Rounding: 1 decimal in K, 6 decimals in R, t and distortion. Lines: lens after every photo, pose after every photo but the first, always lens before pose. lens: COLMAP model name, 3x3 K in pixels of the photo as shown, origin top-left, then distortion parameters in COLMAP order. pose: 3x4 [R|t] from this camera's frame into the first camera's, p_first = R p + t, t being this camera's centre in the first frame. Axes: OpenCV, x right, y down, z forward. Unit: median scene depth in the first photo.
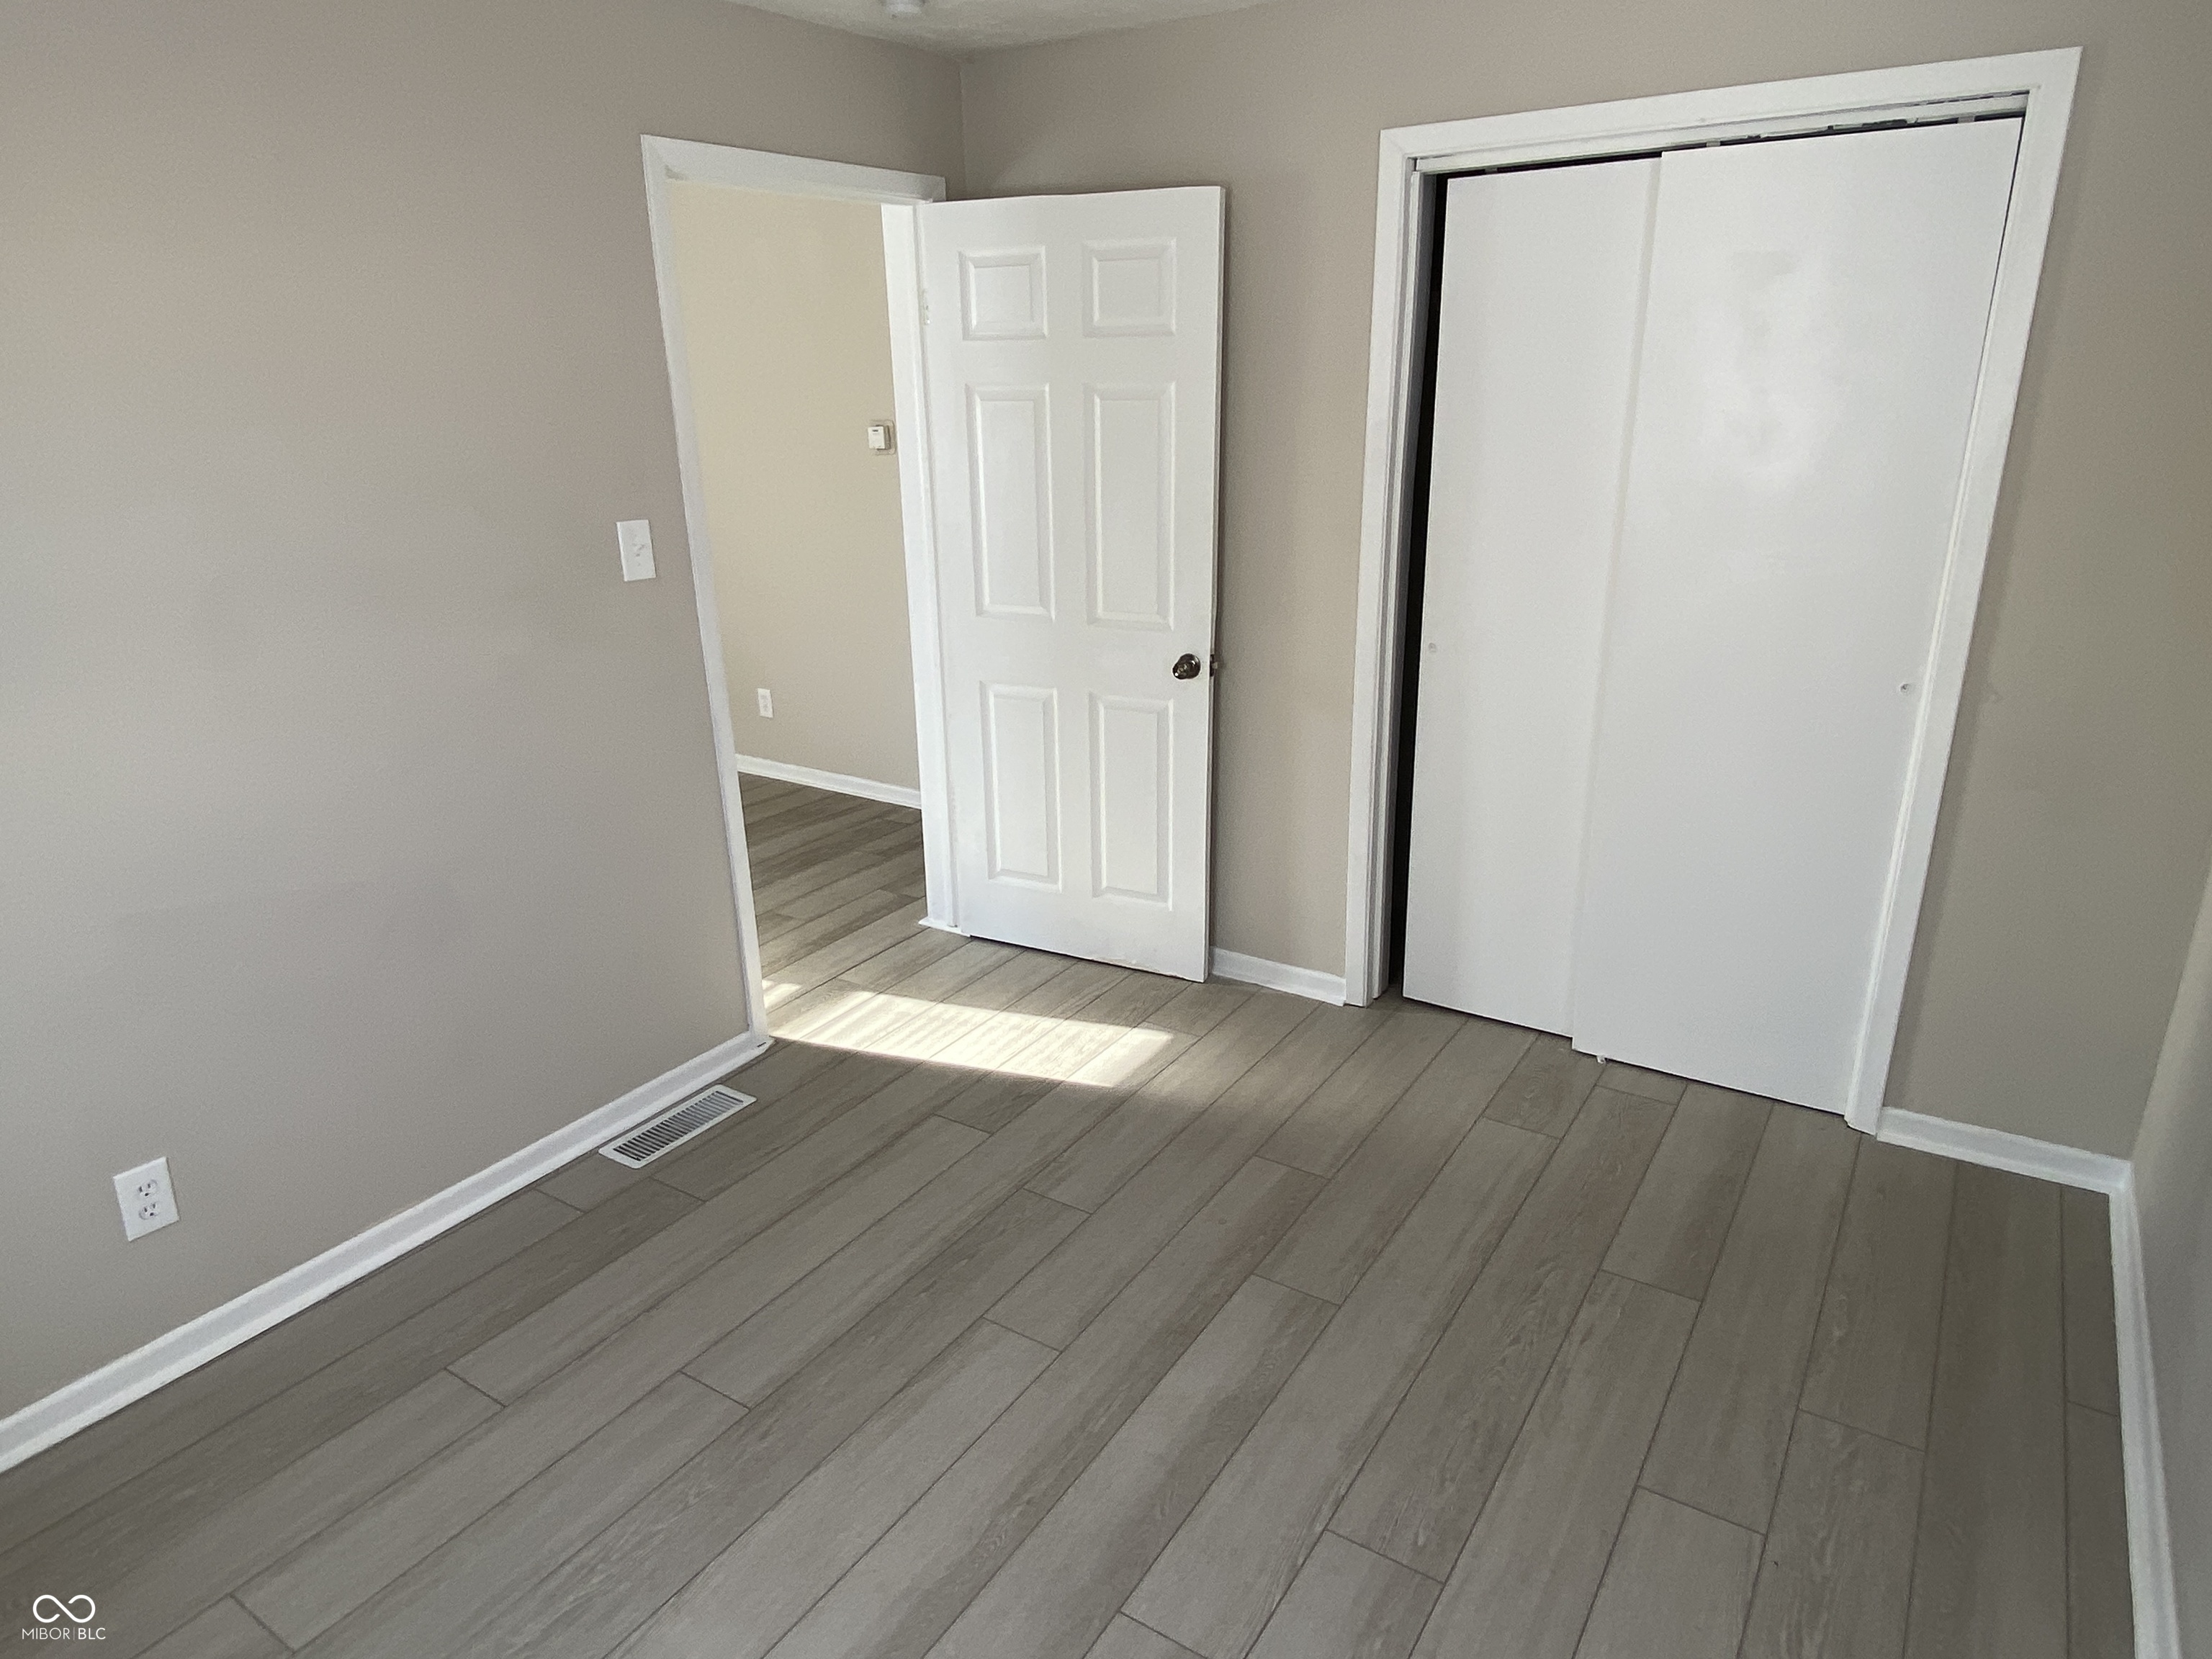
lens RADIAL K [[1318.6, 0, 1106.0], [0, 1318.6, 829.5], [0, 0, 1]] dist [-0.001037, -0.001259]
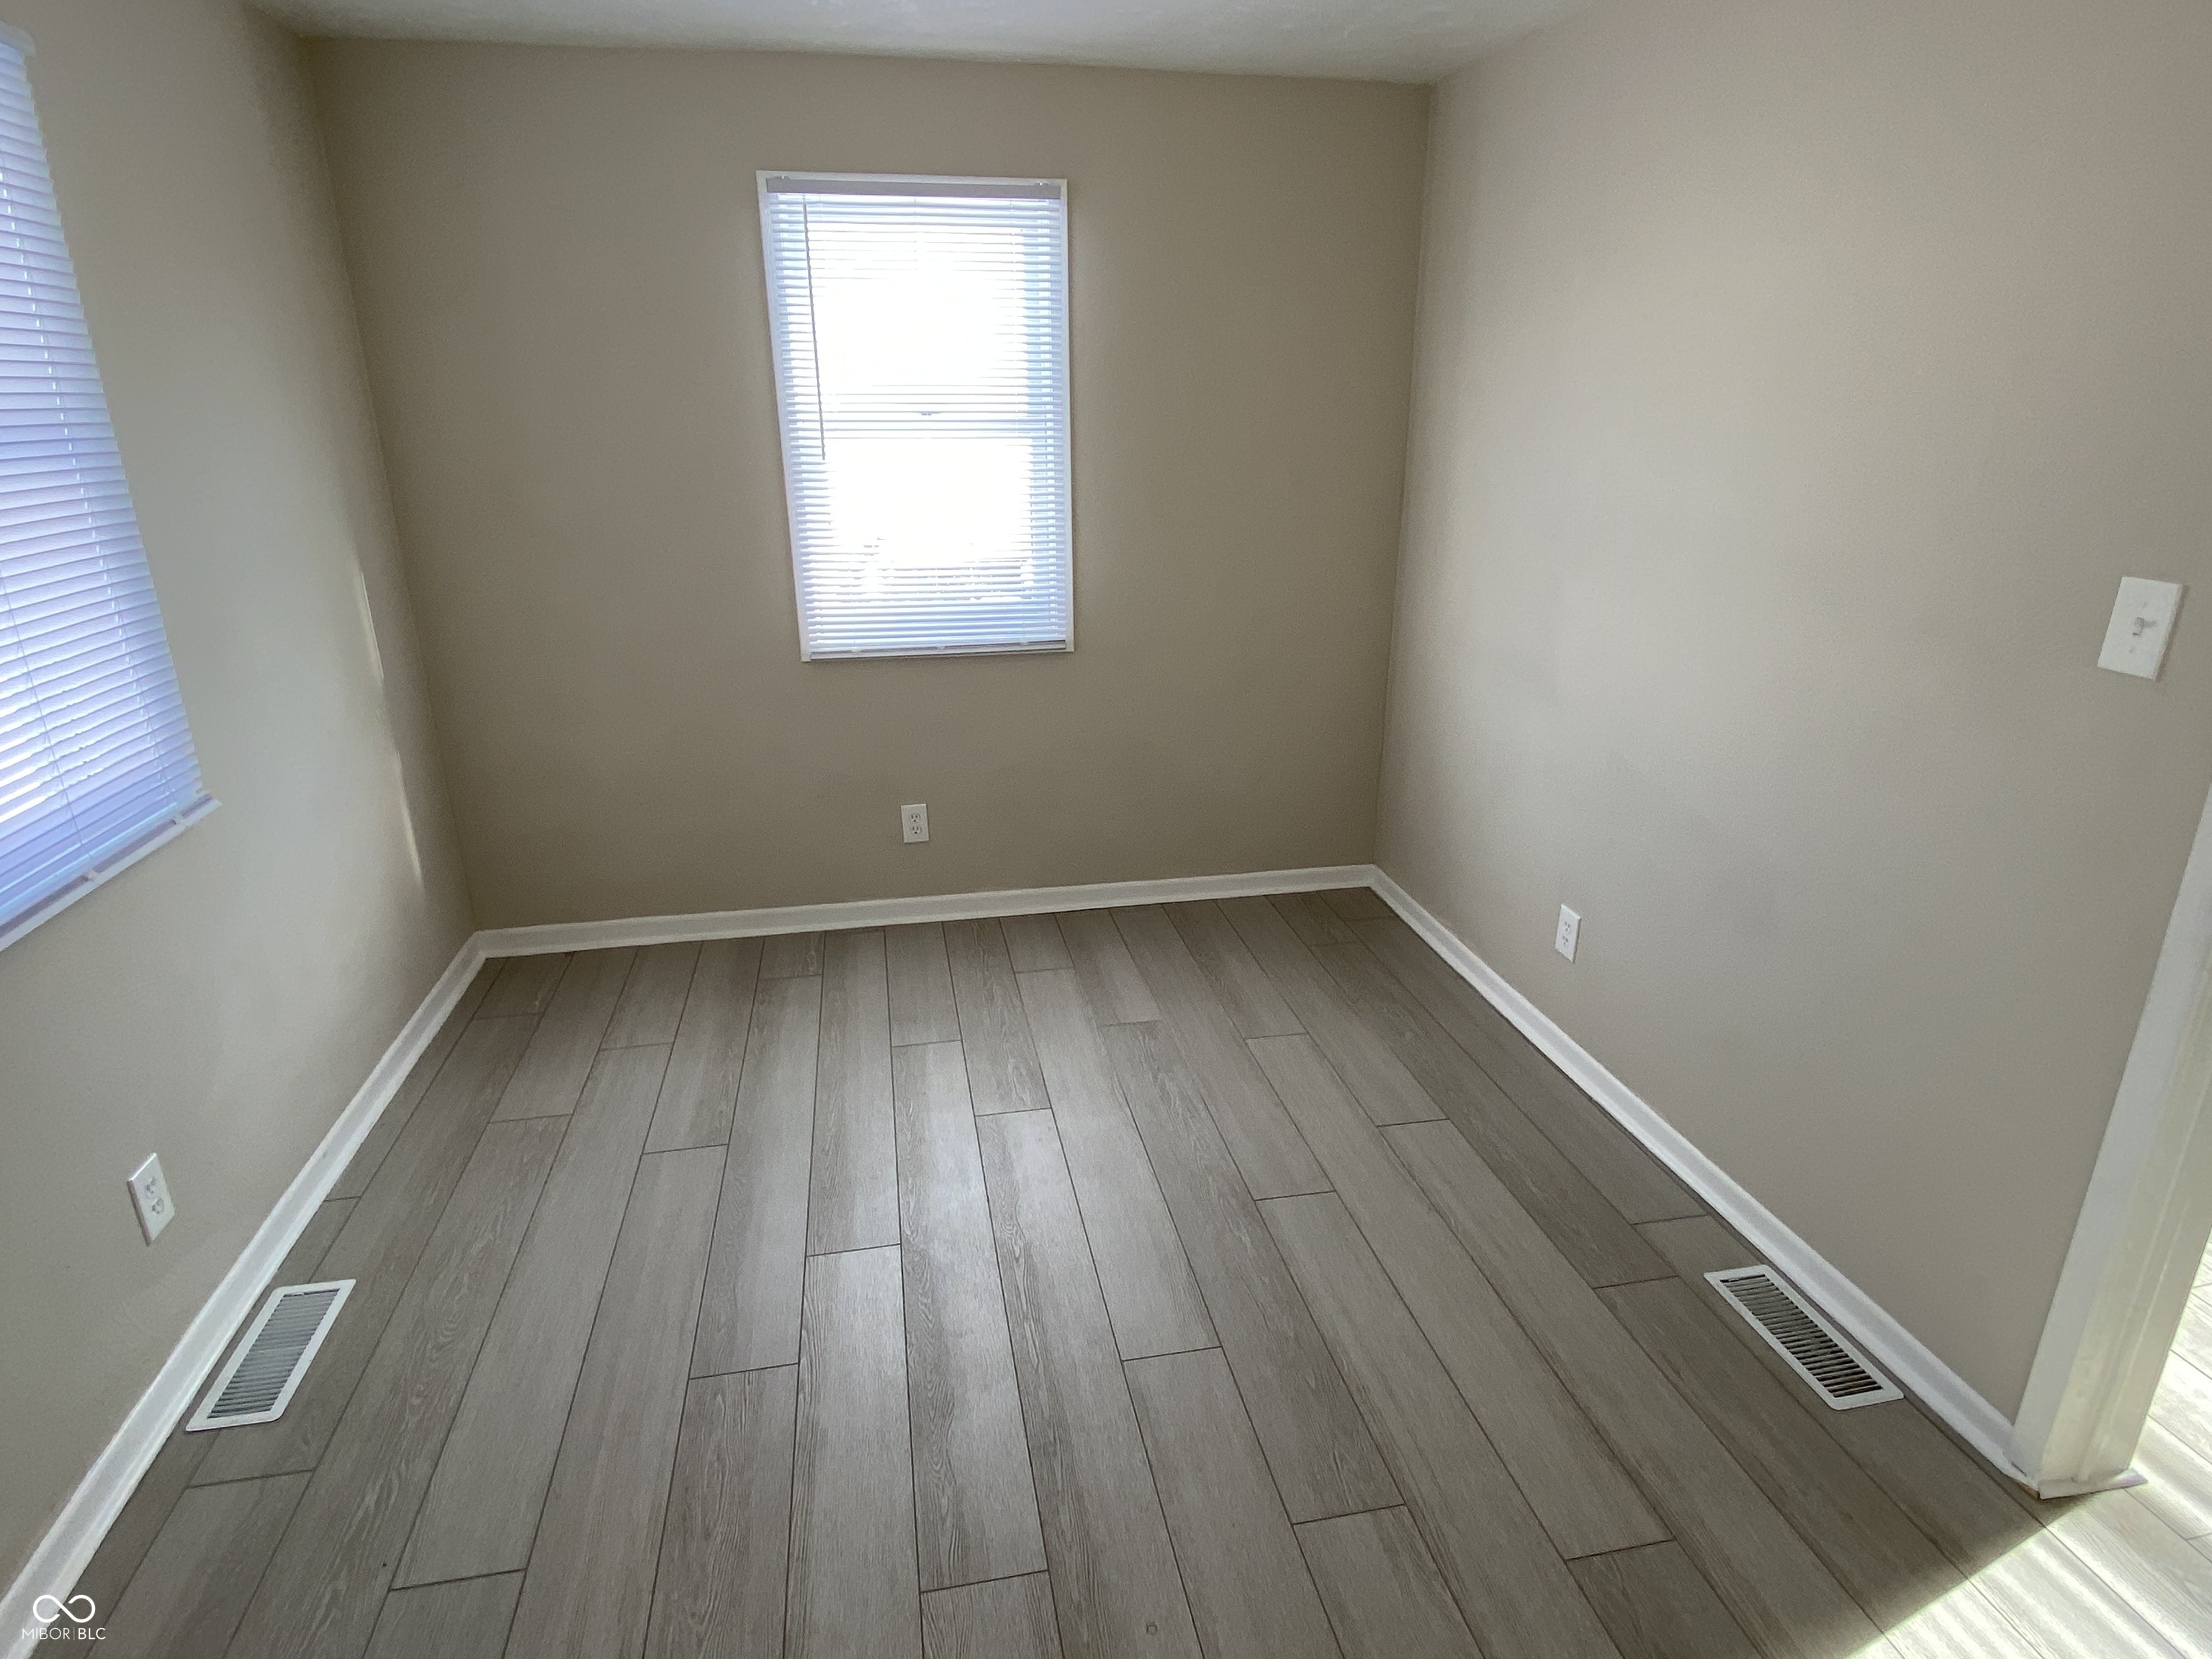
lens RADIAL K [[1205.3, 0, 1106.0], [0, 1205.3, 829.5], [0, 0, 1]] dist [-0.000177, -0.001540]
pose [[-0.709486, 0.258472, -0.655609, 0.480938], [-0.209464, 0.810921, 0.546381, -0.433706], [0.672871, 0.524976, -0.521196, 1.300520]]
